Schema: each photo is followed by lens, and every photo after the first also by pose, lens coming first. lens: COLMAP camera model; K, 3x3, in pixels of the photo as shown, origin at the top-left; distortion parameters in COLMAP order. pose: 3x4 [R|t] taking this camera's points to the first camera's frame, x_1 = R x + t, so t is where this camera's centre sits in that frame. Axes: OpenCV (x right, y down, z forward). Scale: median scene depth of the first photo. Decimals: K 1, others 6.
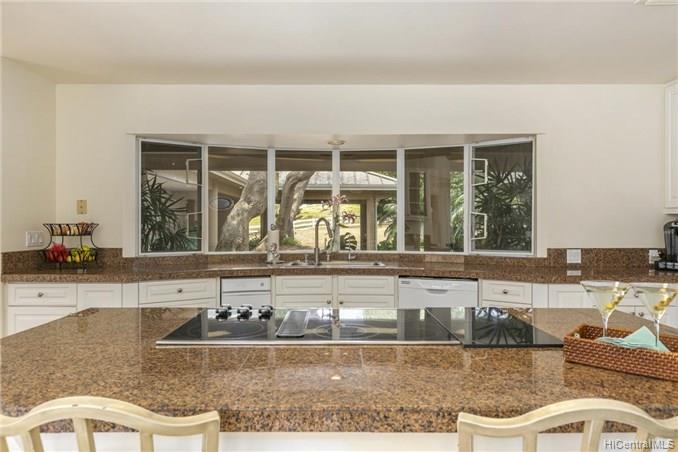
lens RADIAL K [[461.8, 0, 339.2], [0, 461.8, 225.8], [0, 0, 1]] dist [-0.011244, -0.002794]
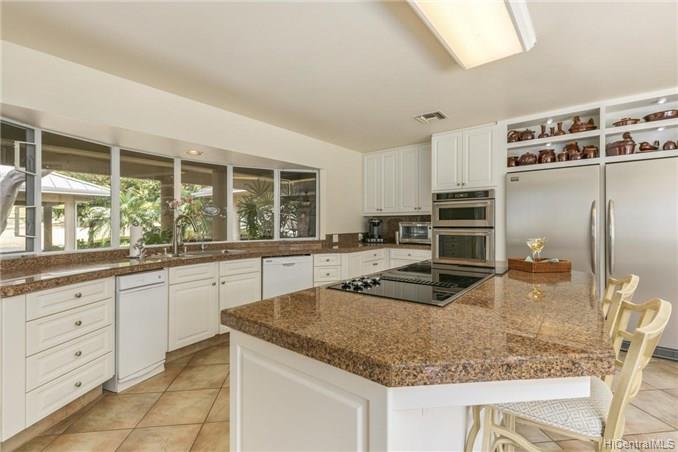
lens RADIAL K [[310.5, 0, 339.2], [0, 310.5, 223.7], [0, 0, 1]] dist [0.002380, -0.000079]
pose [[0.609753, -0.003998, 0.792582, -0.455916], [0.013733, 0.999890, -0.005521, 0.015090], [-0.792473, 0.014251, 0.609741, 0.234439]]
